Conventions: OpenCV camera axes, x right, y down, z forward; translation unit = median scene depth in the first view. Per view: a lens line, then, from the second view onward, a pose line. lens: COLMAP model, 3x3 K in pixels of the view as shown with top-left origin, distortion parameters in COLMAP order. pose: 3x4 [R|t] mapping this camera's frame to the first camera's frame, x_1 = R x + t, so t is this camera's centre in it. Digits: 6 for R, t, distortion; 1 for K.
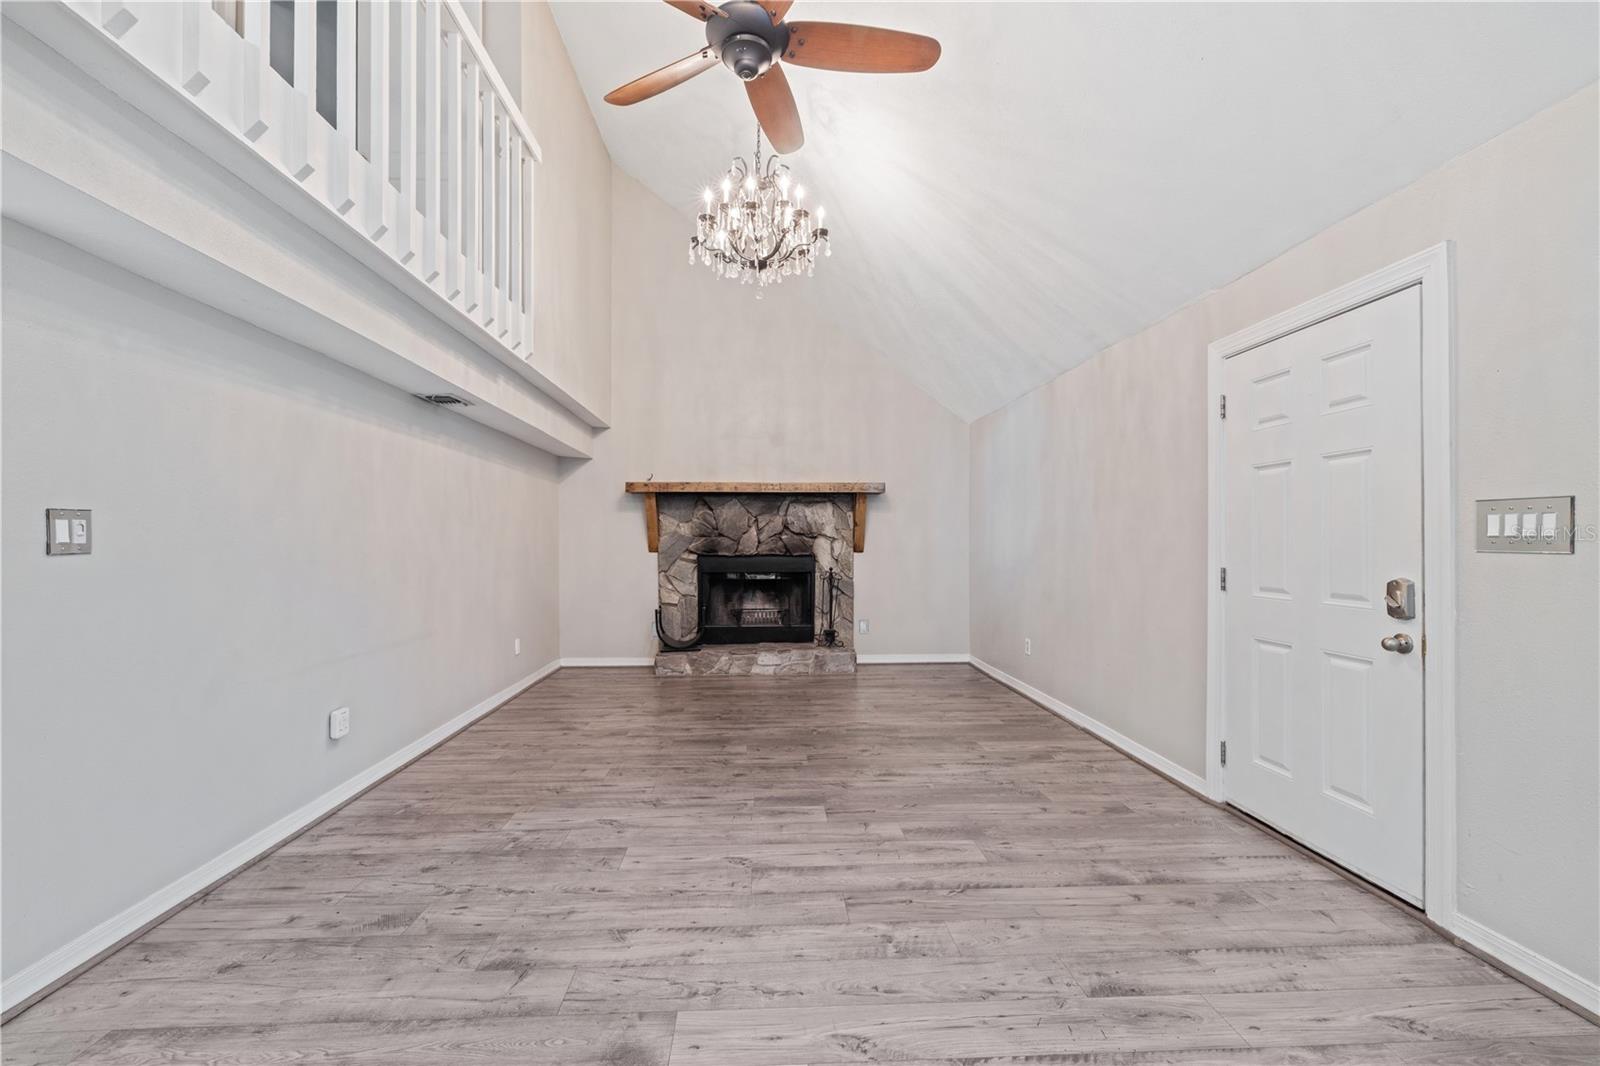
lens RADIAL K [[675.6, 0, 787.8], [0, 675.6, 529.2], [0, 0, 1]] dist [-0.001961, -0.000182]
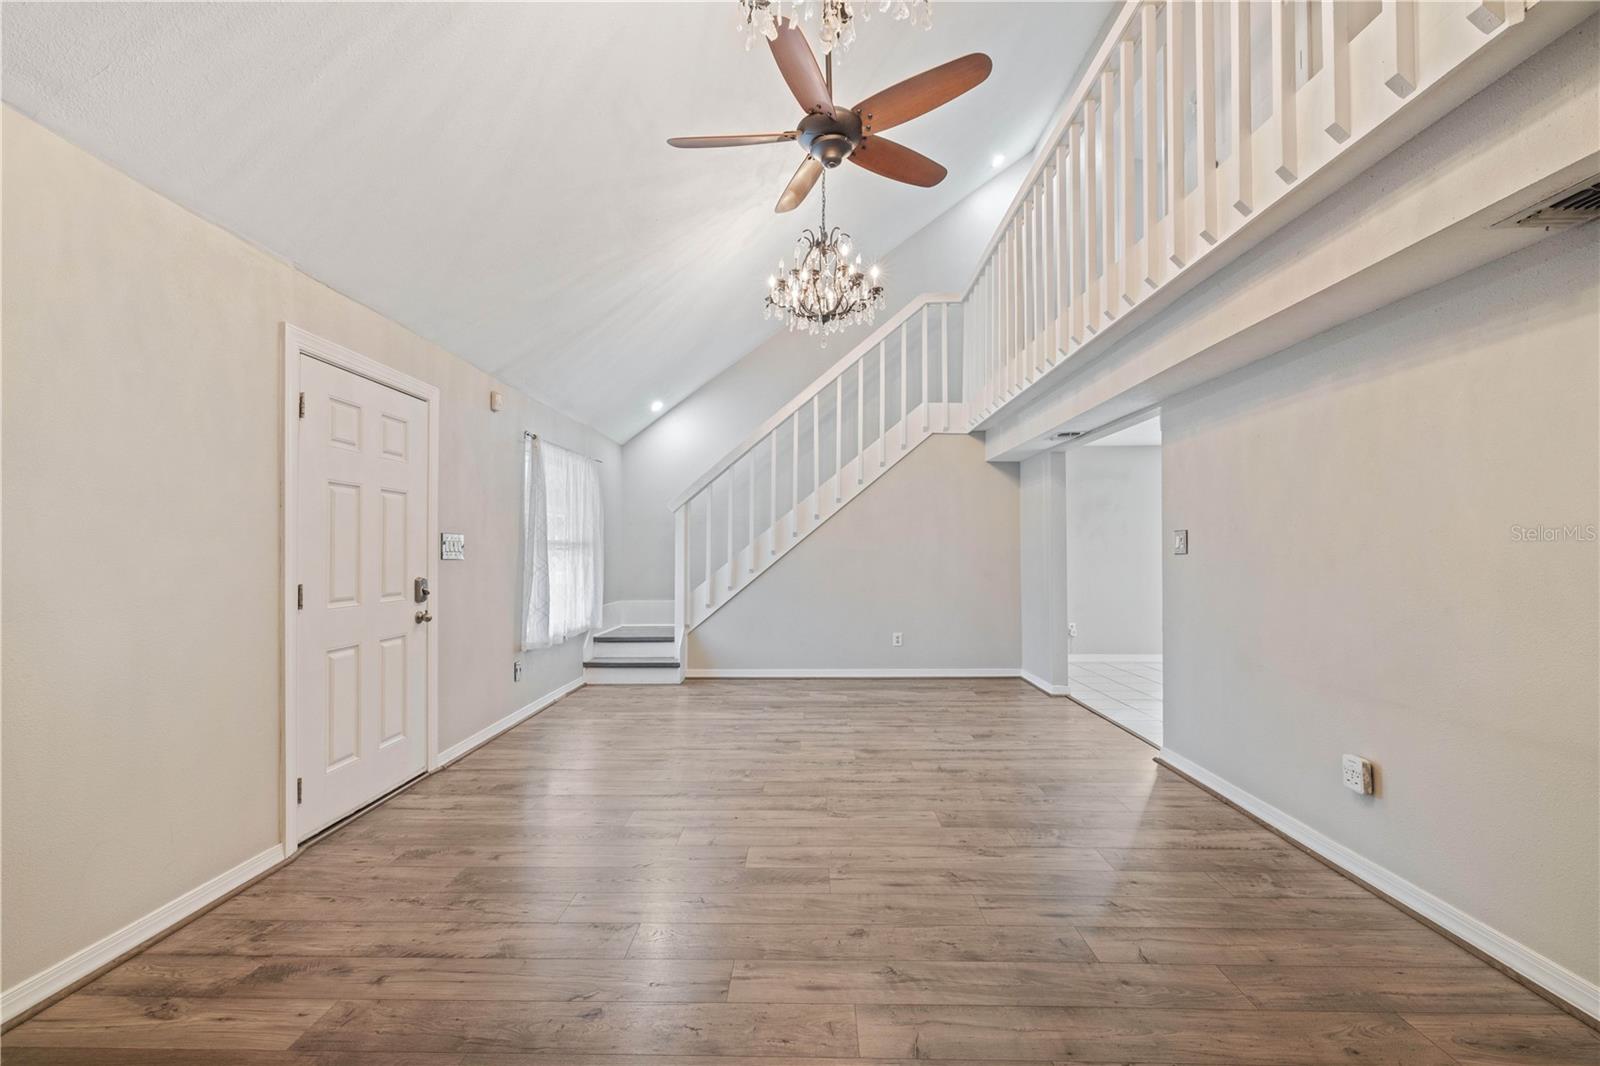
lens RADIAL K [[675.6, 0, 787.8], [0, 675.6, 529.2], [0, 0, 1]] dist [-0.001961, -0.000182]
pose [[-0.996888, 0.011273, 0.078023, -0.086618], [0.007227, 0.998624, -0.051947, 0.049118], [-0.078501, -0.051221, -0.995597, 2.321216]]
